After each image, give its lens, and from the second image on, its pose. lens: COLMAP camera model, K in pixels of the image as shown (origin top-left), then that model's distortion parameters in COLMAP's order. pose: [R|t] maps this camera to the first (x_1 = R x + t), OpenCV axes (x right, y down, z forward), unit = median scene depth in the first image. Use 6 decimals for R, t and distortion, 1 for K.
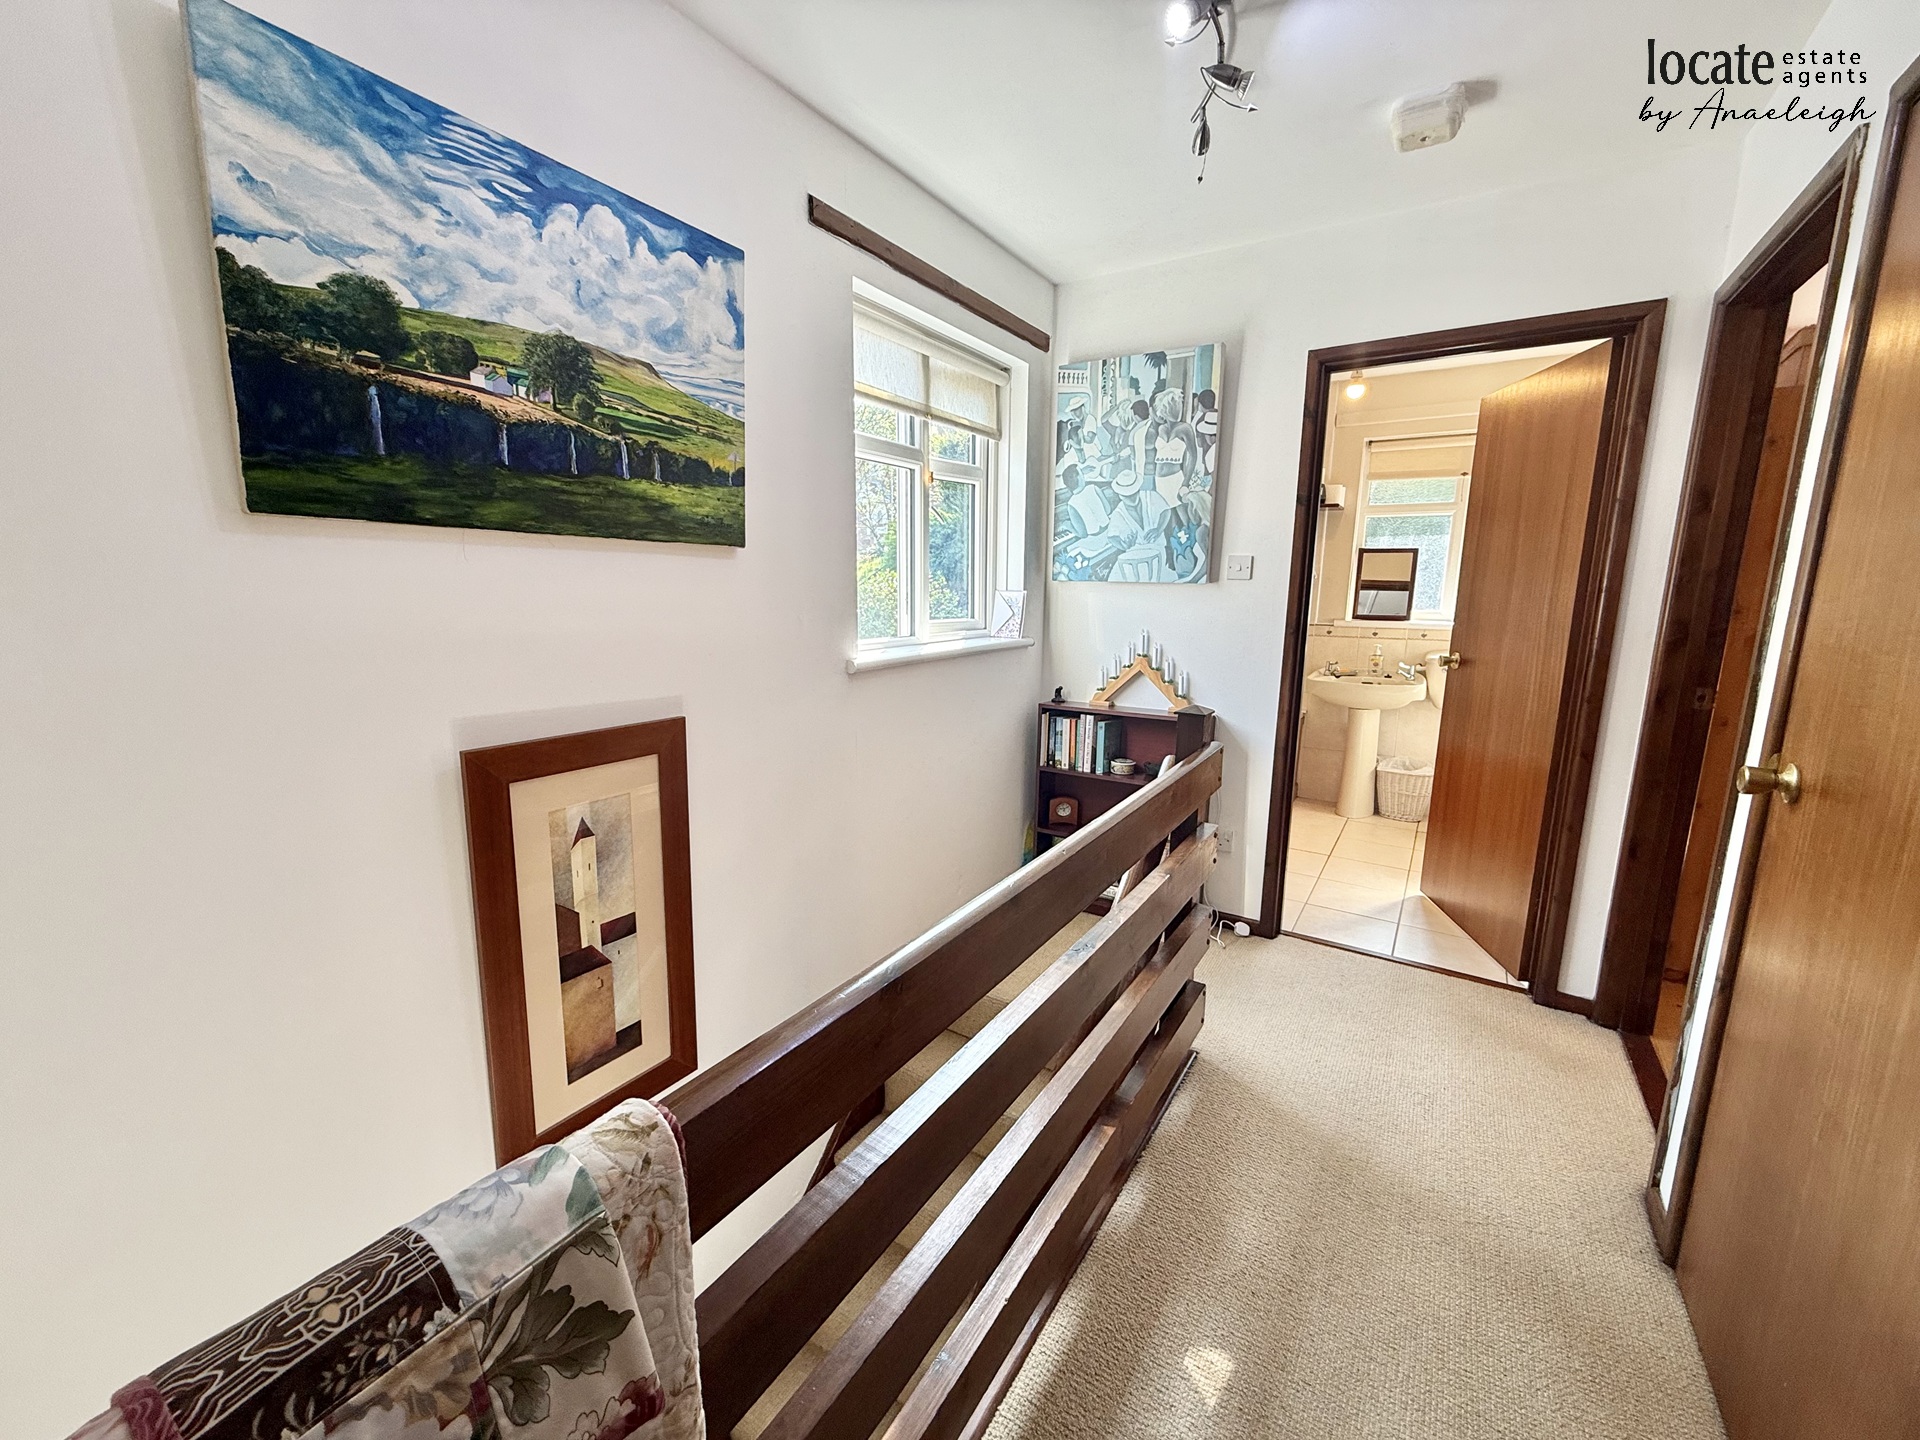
lens RADIAL K [[758.6, 0, 953.3], [0, 758.6, 721.2], [0, 0, 1]] dist [-0.001846, -0.000226]
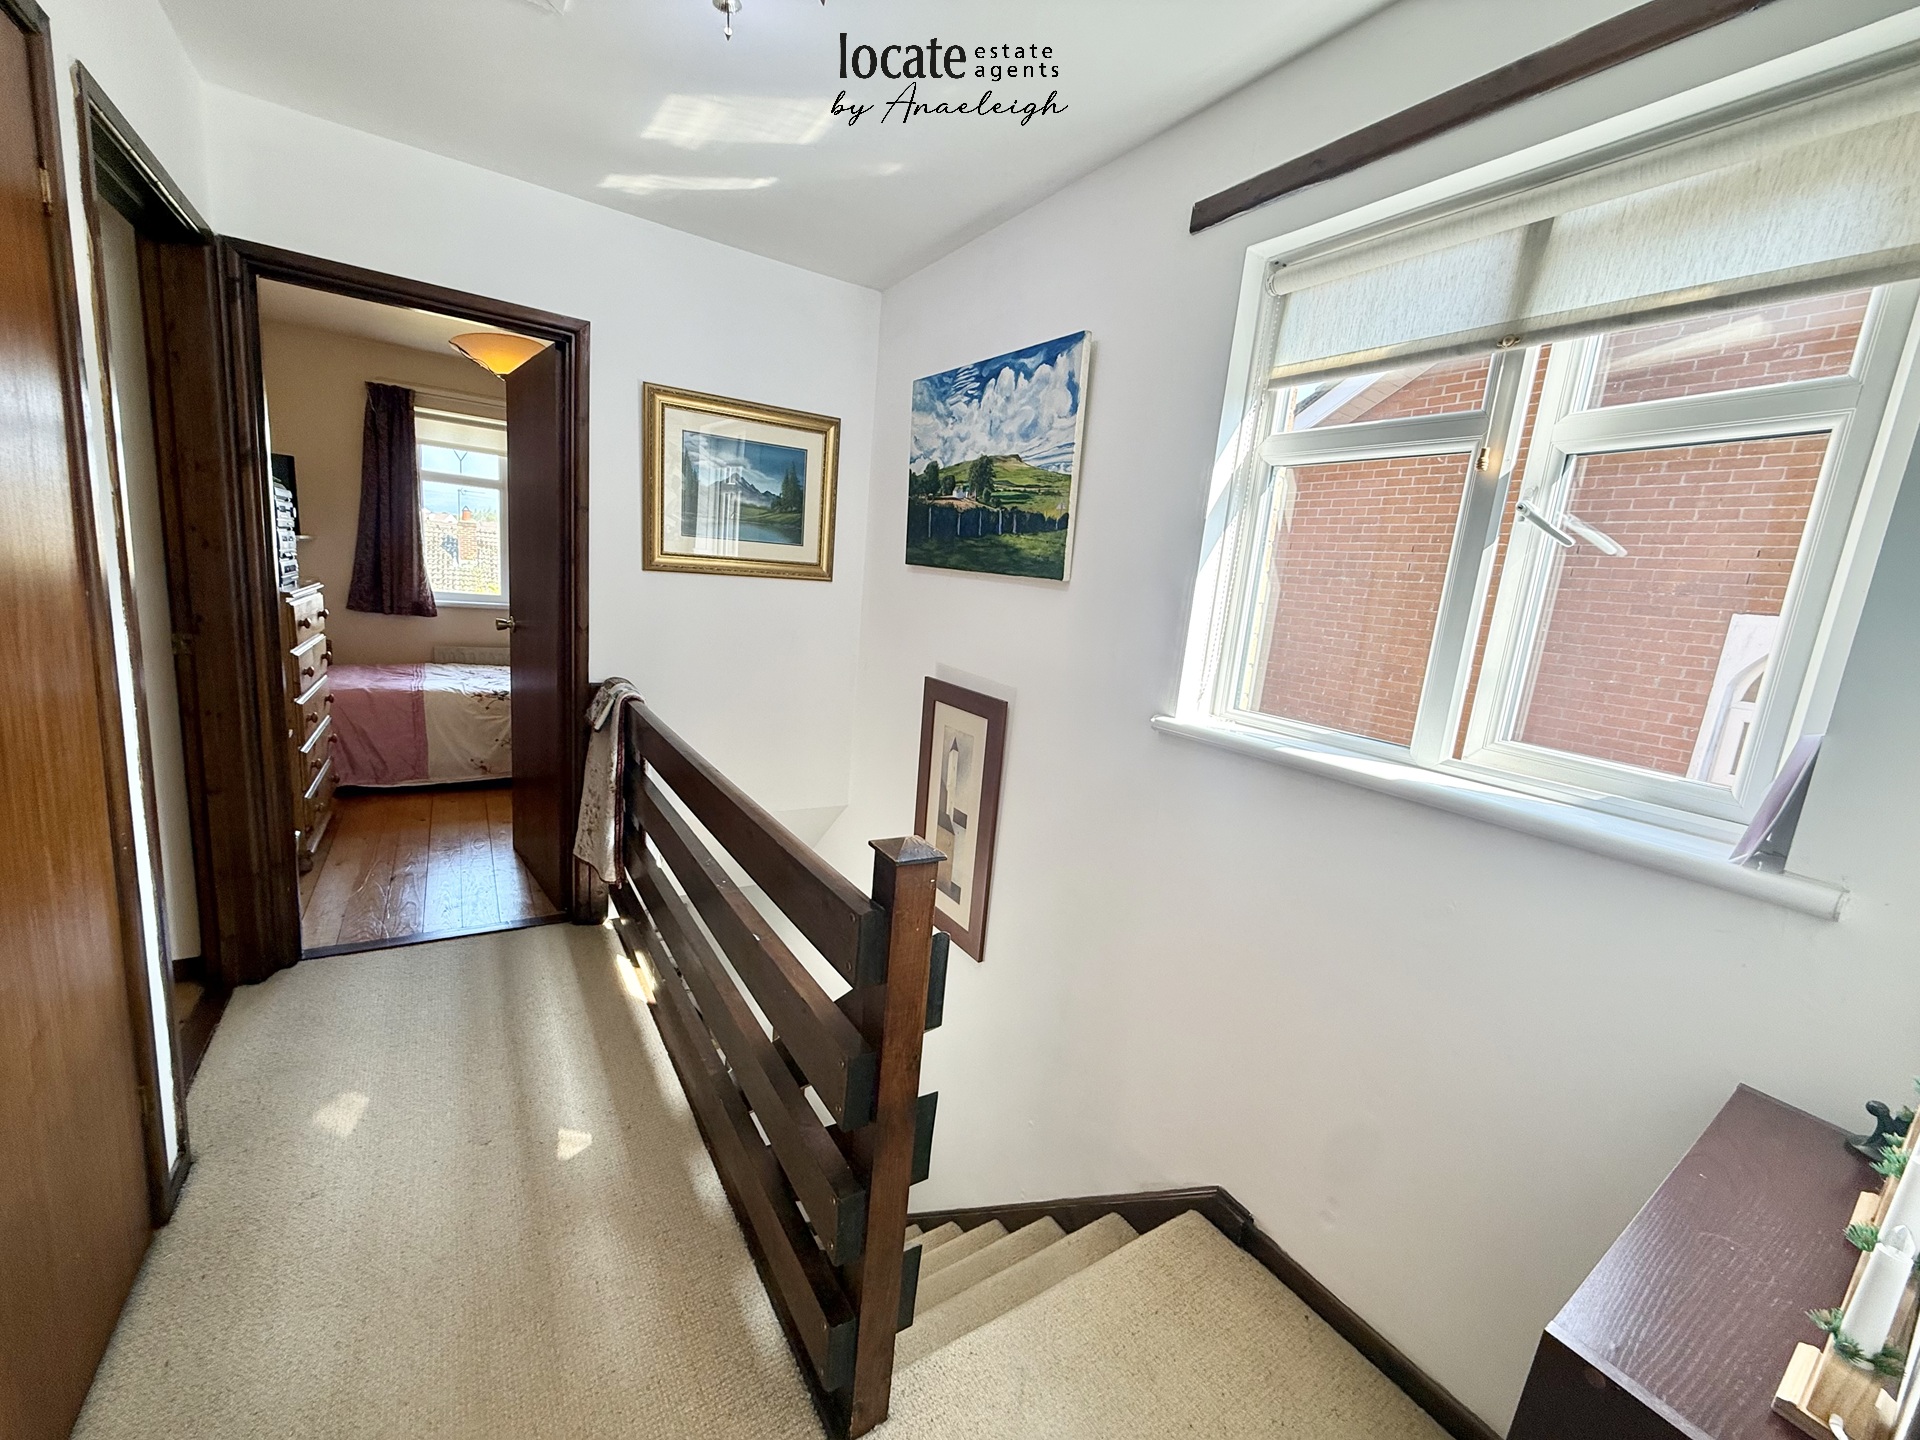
lens RADIAL K [[758.6, 0, 953.3], [0, 758.6, 721.2], [0, 0, 1]] dist [-0.001846, -0.000226]
pose [[-0.394367, 0.126877, -0.910152, 1.140377], [-0.259074, 0.934898, 0.242583, -0.343706], [0.881678, 0.331463, -0.335822, 1.698673]]
